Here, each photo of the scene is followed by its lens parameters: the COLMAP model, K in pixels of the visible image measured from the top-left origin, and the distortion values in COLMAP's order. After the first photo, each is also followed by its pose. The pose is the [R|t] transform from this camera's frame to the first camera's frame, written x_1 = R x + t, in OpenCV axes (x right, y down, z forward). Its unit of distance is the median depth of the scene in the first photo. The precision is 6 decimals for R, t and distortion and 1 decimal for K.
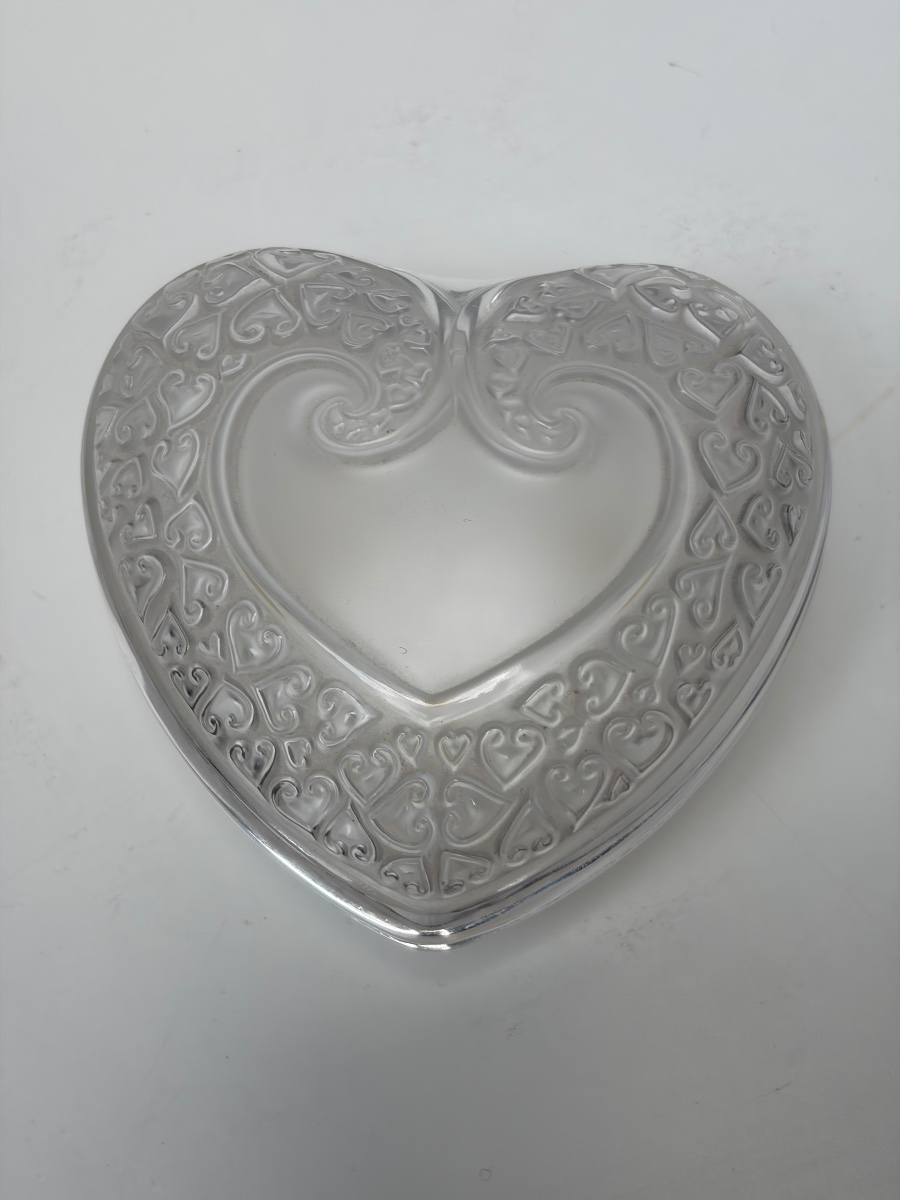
lens RADIAL K [[1816.5, 0, 450.0], [0, 1816.5, 600.0], [0, 0, 1]] dist [0.196103, -0.857451]
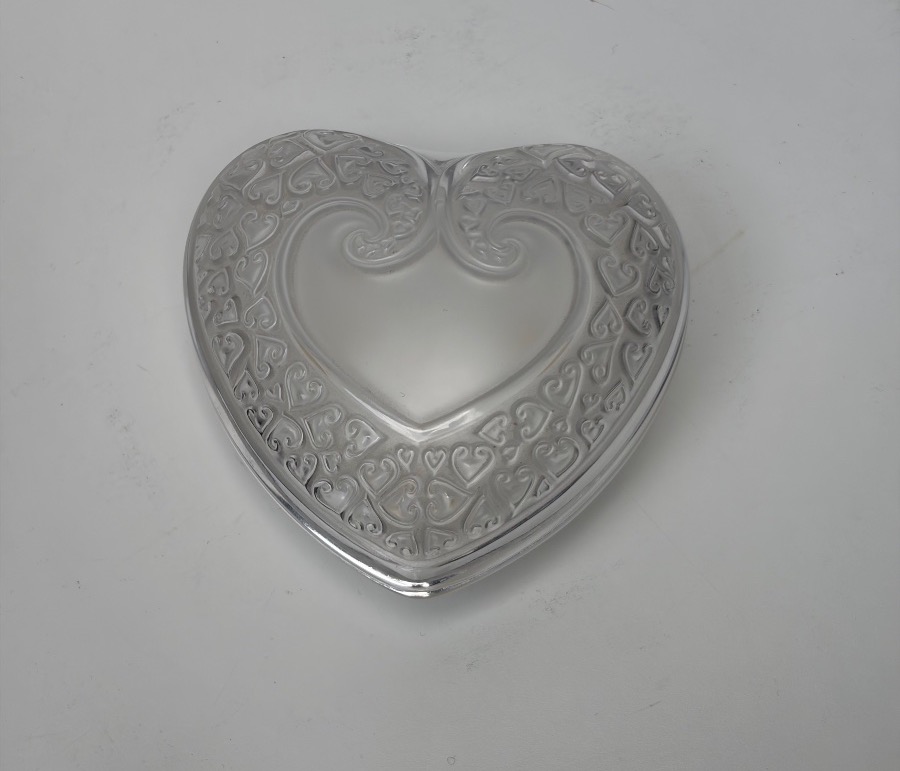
lens RADIAL K [[1676.1, 0, 450.0], [0, 1676.1, 385.5], [0, 0, 1]] dist [0.020638, -0.002242]
pose [[0.999796, 0.011589, 0.016544, -0.008563], [-0.011138, 0.999571, -0.027082, 0.055013], [-0.016851, 0.026892, 0.999496, -0.388730]]
